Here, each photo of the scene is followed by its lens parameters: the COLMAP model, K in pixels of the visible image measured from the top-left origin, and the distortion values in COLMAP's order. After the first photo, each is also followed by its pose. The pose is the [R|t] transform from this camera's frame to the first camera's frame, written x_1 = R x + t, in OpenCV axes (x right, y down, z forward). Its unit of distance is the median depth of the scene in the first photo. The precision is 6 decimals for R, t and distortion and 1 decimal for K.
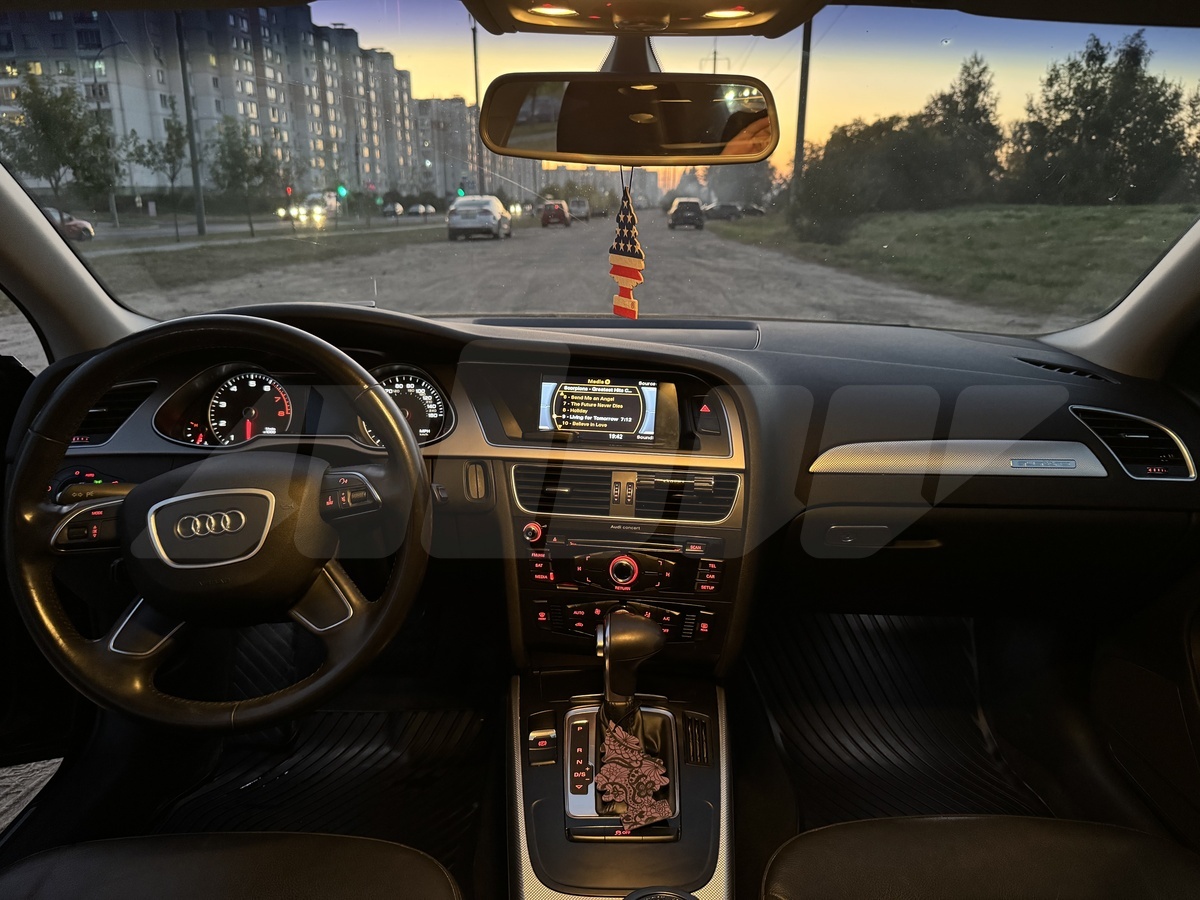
lens RADIAL K [[859.9, 0, 600.0], [0, 859.9, 450.0], [0, 0, 1]] dist [-0.008314, -0.002762]
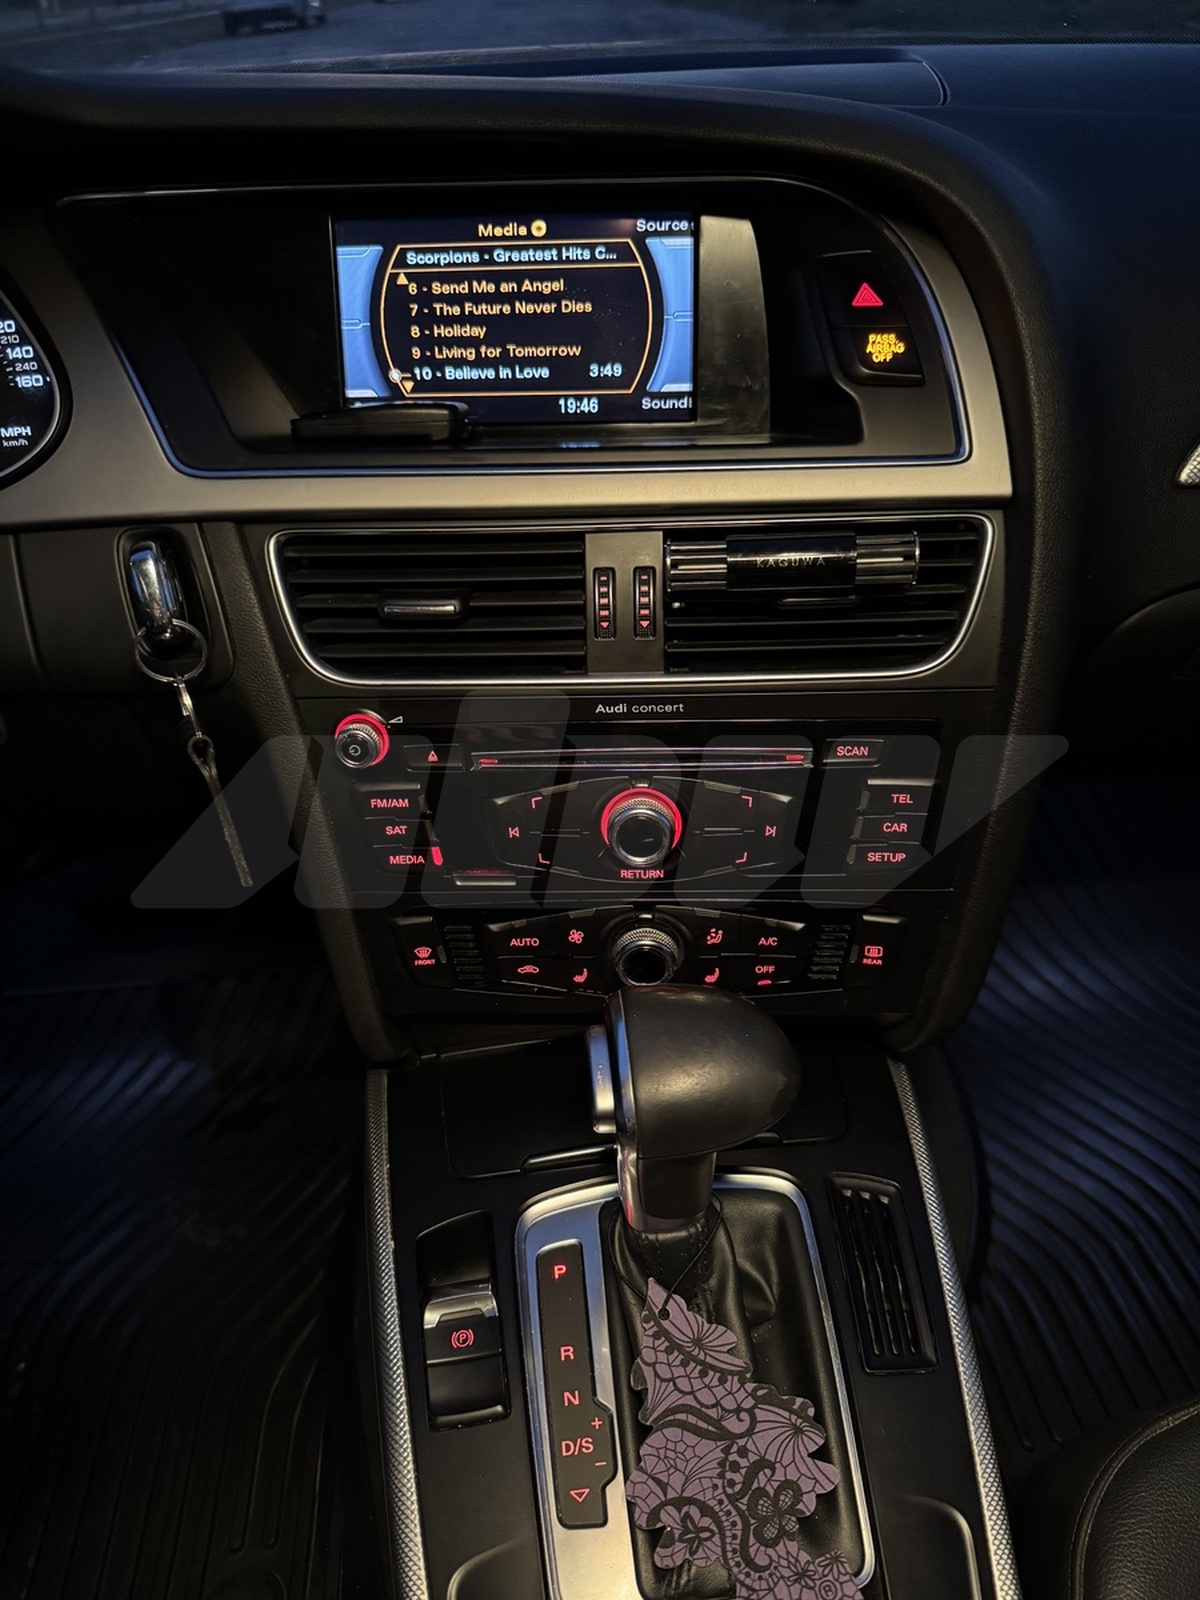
lens RADIAL K [[1146.6, 0, 603.3], [0, 1146.6, 832.8], [0, 0, 1]] dist [-0.008314, -0.002762]
pose [[0.994321, -0.095817, 0.046320, -0.008707], [0.071841, 0.925403, 0.372114, -0.027535], [-0.078520, -0.366673, 0.927030, 0.526672]]
